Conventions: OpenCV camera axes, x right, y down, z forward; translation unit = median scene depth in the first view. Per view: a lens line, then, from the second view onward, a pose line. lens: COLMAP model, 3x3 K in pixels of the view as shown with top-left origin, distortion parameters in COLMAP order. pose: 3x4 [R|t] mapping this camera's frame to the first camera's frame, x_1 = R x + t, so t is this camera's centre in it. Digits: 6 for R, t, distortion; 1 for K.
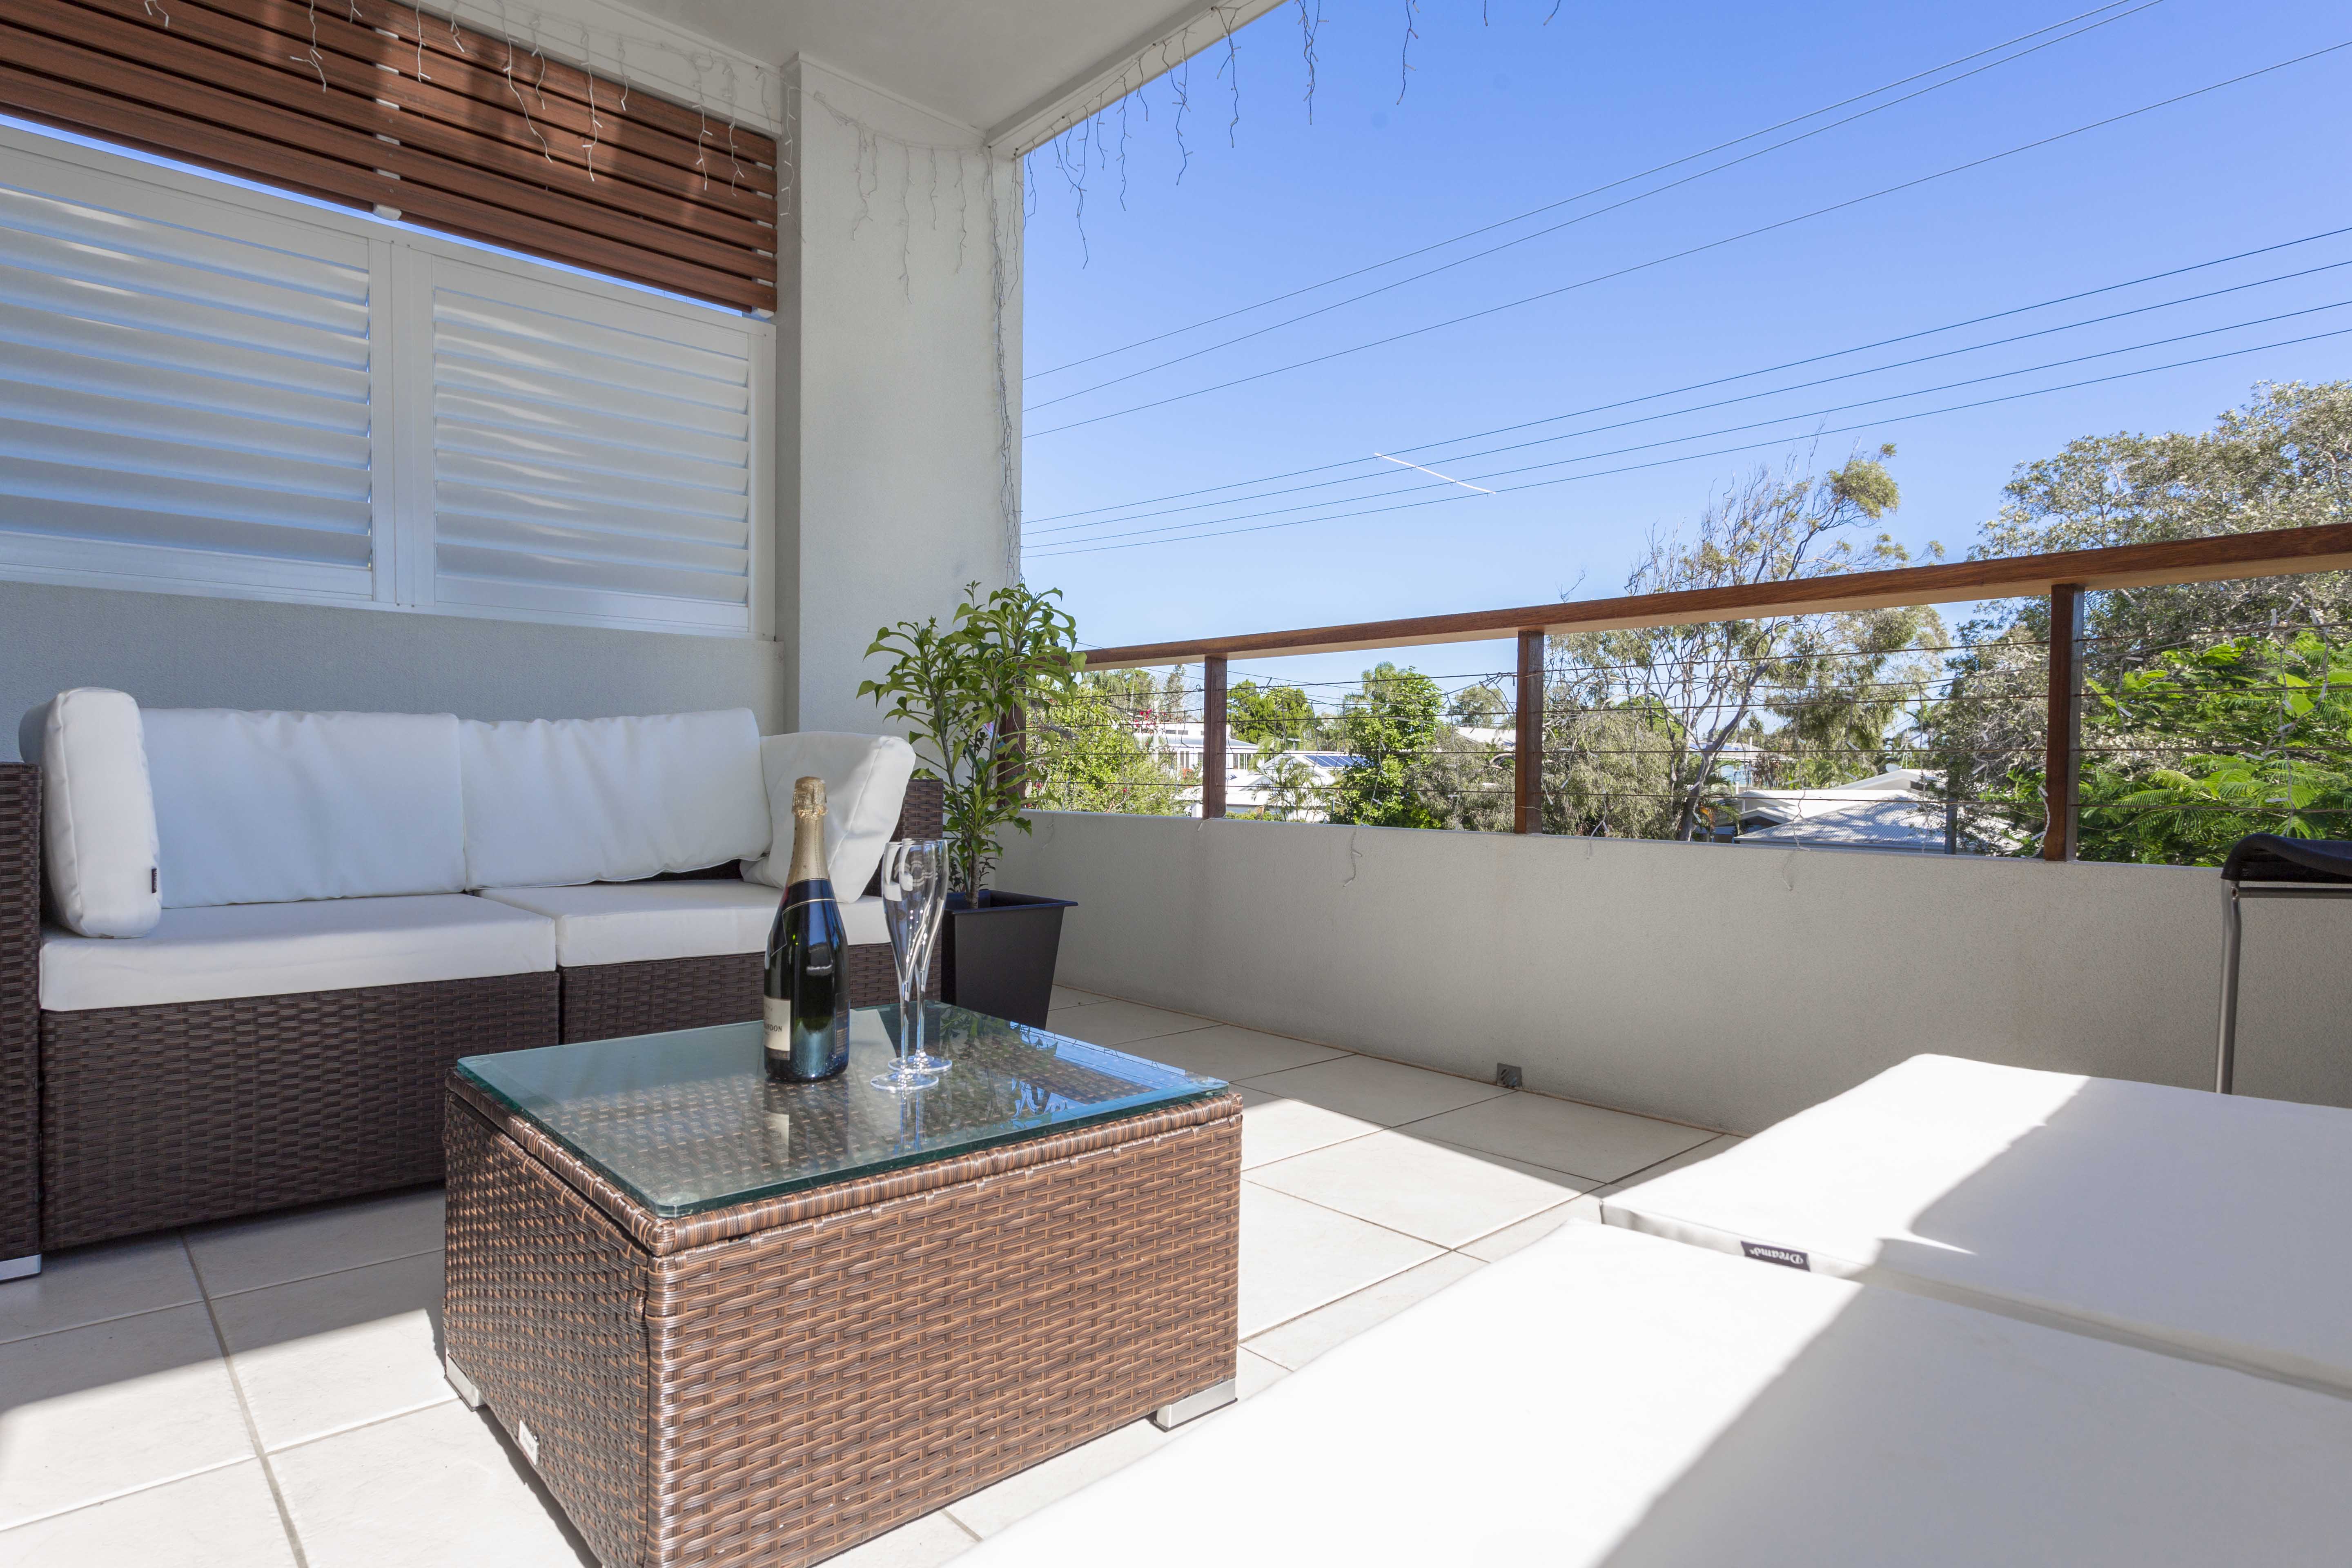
lens RADIAL K [[1237.6, 0, 1174.4], [0, 1237.6, 804.8], [0, 0, 1]] dist [0.002368, 0.001818]
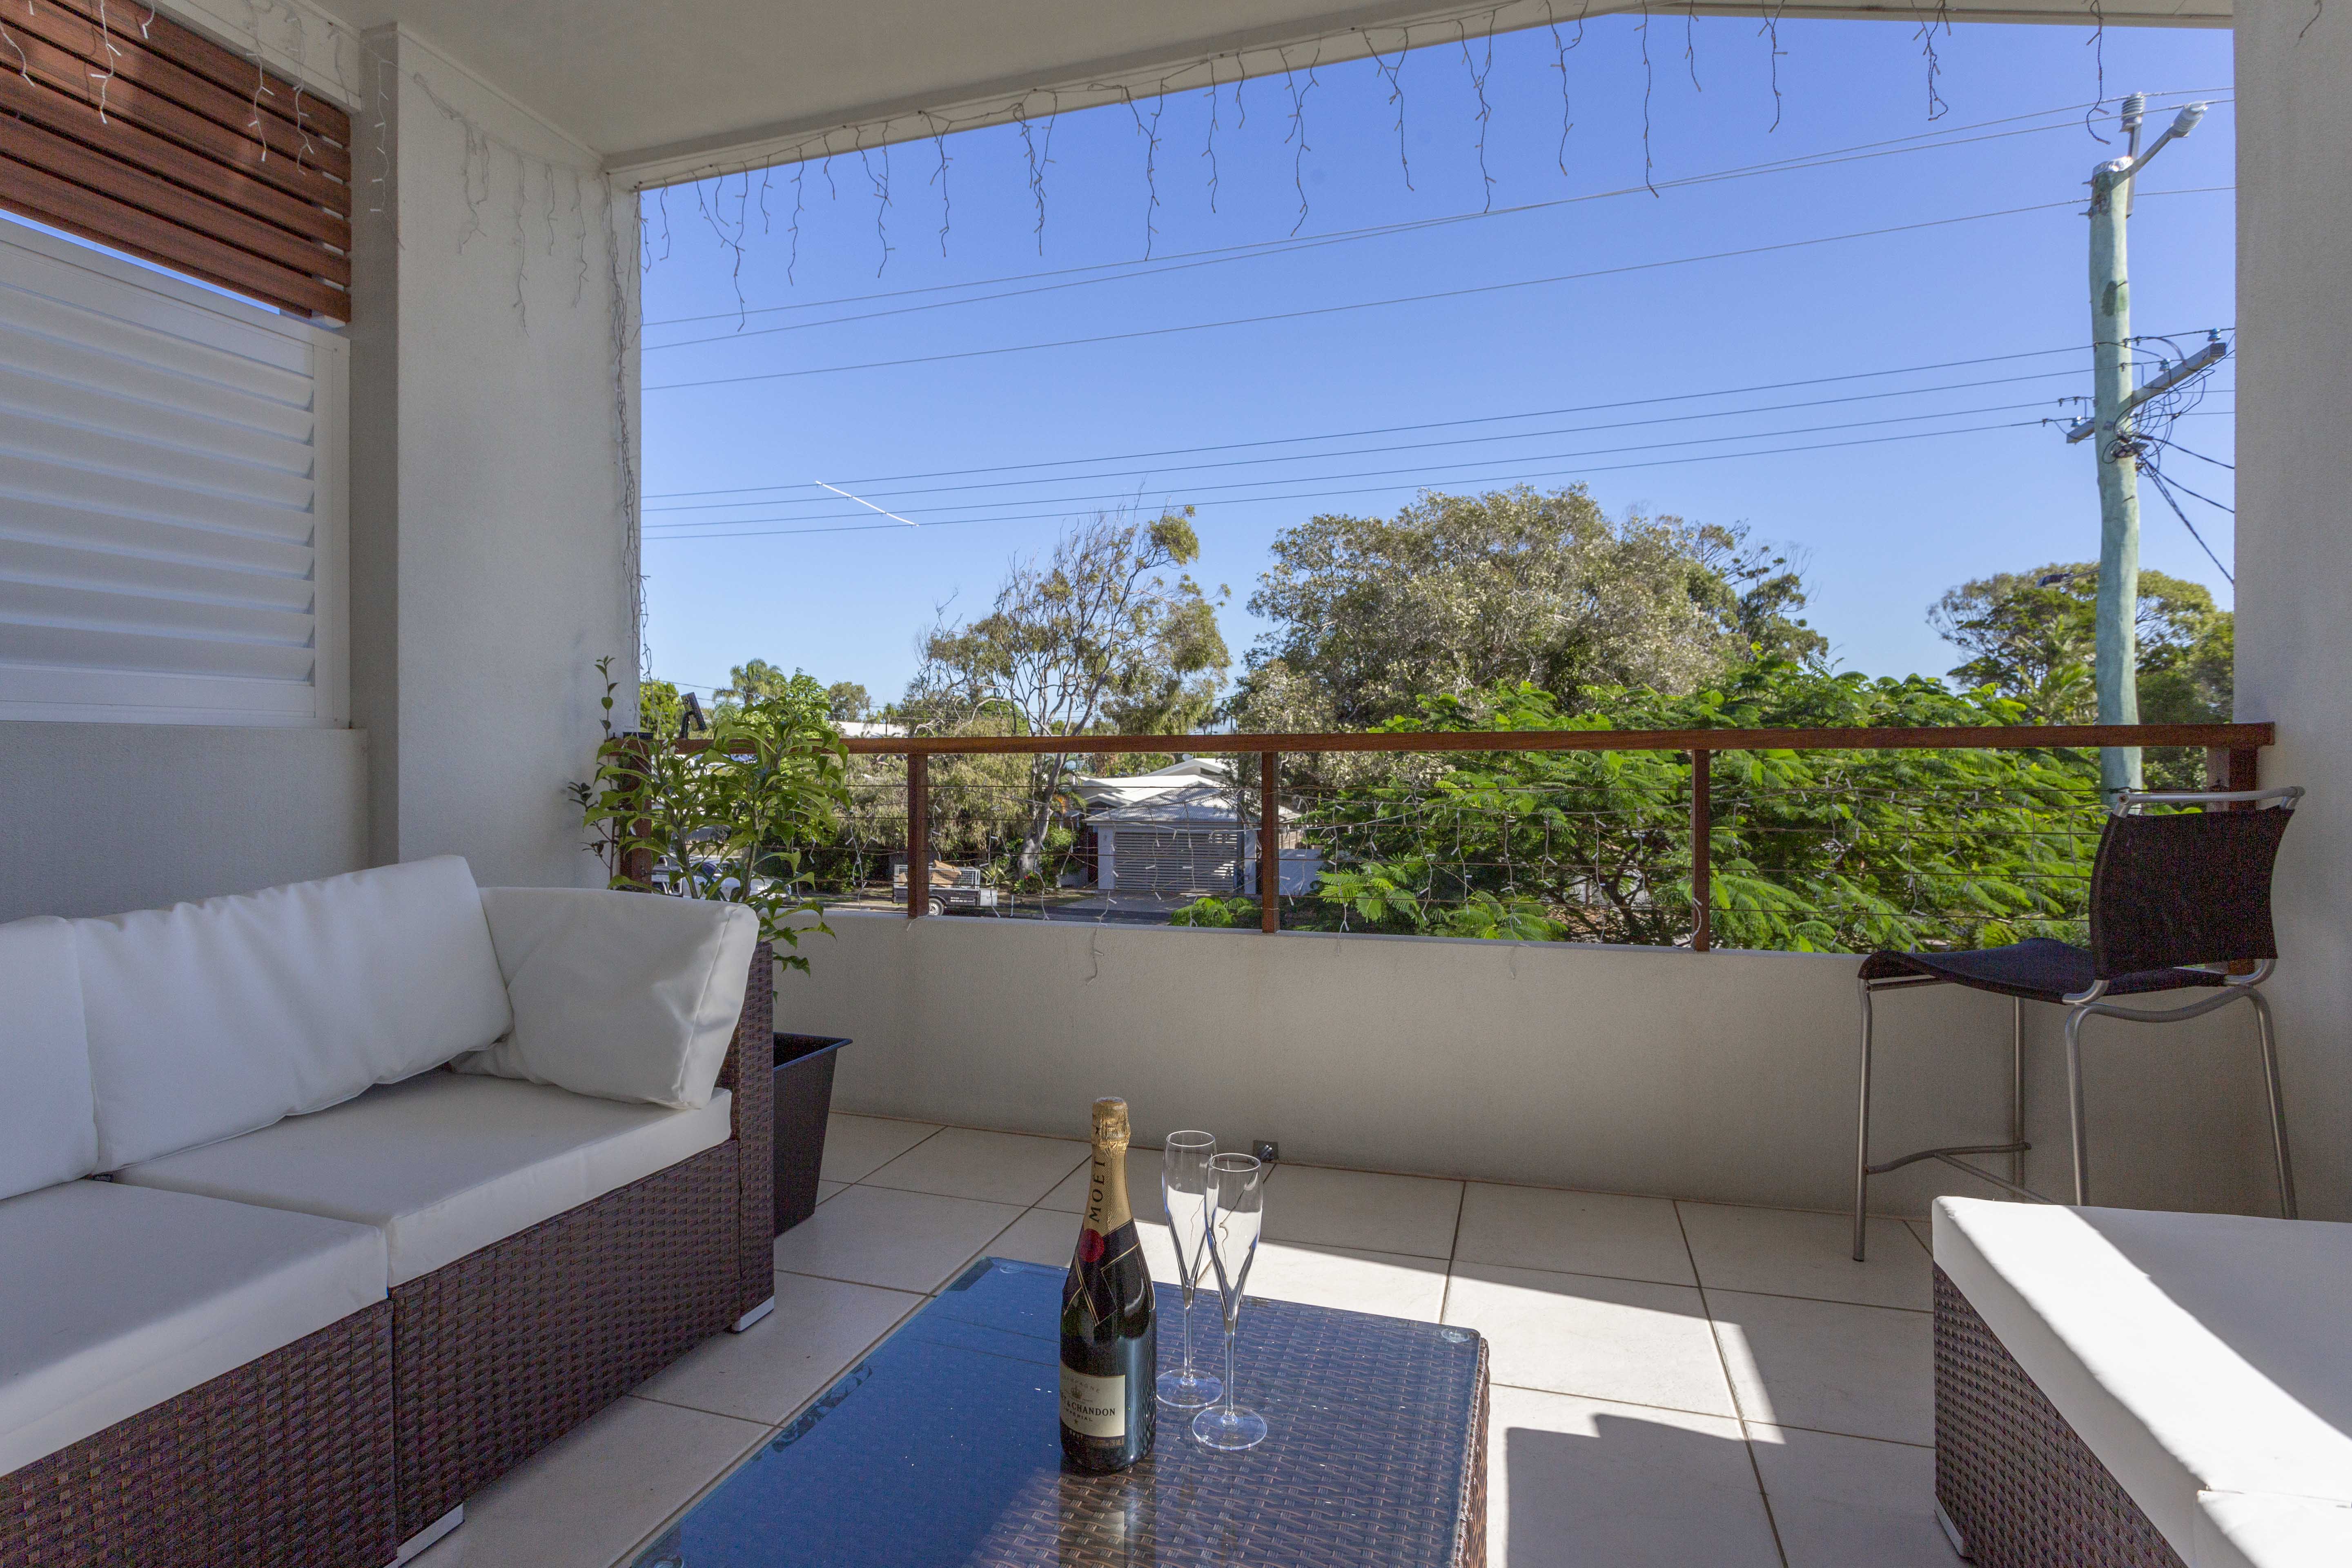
lens RADIAL K [[1143.4, 0, 1168.7], [0, 1143.4, 768.7], [0, 0, 1]] dist [-0.011623, 0.000938]
pose [[0.873862, -0.013994, 0.485972, -0.216947], [0.025304, 0.999540, -0.016719, -0.079574], [-0.485515, 0.026908, 0.873814, 0.097436]]
